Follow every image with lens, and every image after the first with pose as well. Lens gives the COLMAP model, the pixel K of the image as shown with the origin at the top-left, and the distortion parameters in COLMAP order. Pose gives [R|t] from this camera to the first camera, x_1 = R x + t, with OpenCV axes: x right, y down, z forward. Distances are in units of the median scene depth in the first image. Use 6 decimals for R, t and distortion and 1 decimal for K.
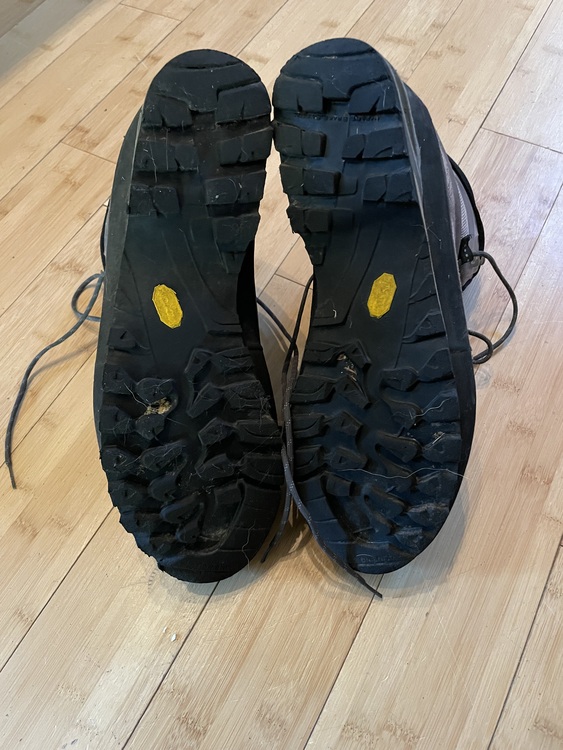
lens RADIAL K [[558.4, 0, 281.5], [0, 558.4, 375.0], [0, 0, 1]] dist [0.060651, -0.089813]
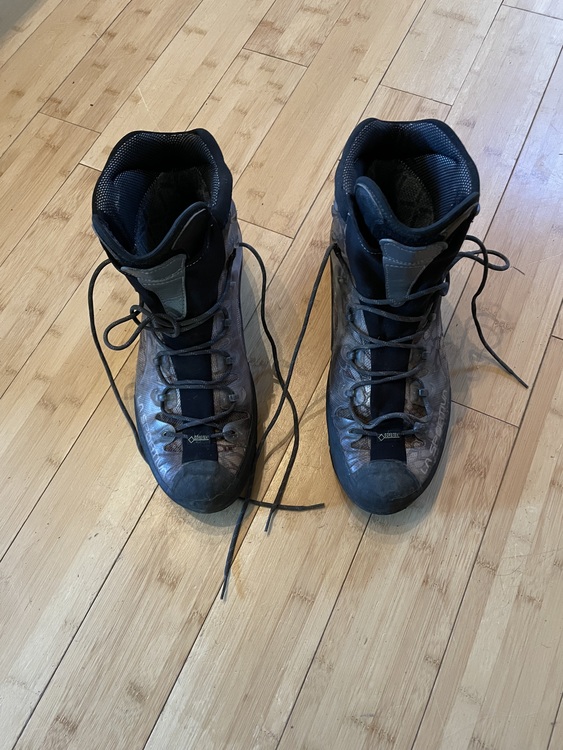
lens RADIAL K [[558.4, 0, 281.5], [0, 558.4, 375.0], [0, 0, 1]] dist [0.060651, -0.089813]
pose [[0.997709, -0.061501, 0.028202, 0.065079], [0.058959, 0.994763, 0.083486, 0.084608], [-0.033189, -0.081632, 0.996110, -0.291993]]
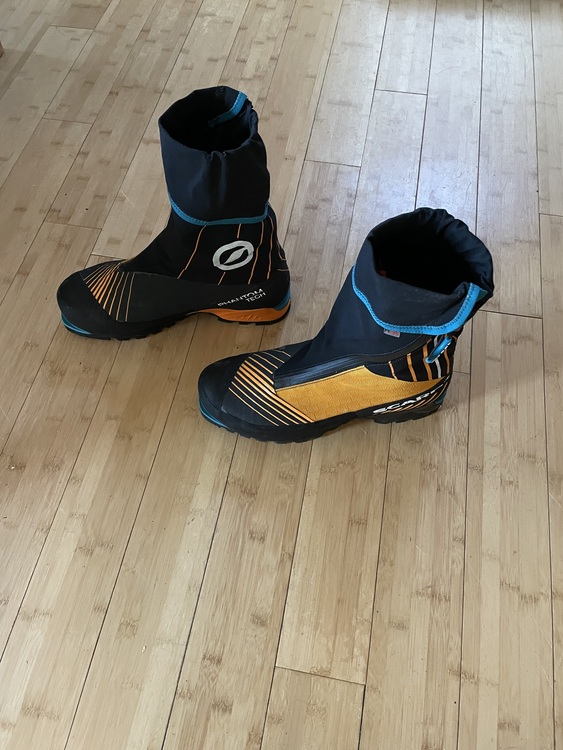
lens RADIAL K [[558.4, 0, 281.5], [0, 558.4, 375.0], [0, 0, 1]] dist [0.060651, -0.089813]
pose [[0.946768, -0.262314, 0.186606, -0.193732], [0.267019, 0.963691, -0.000082, 0.159719], [-0.179810, 0.049905, 0.982435, -0.605621]]
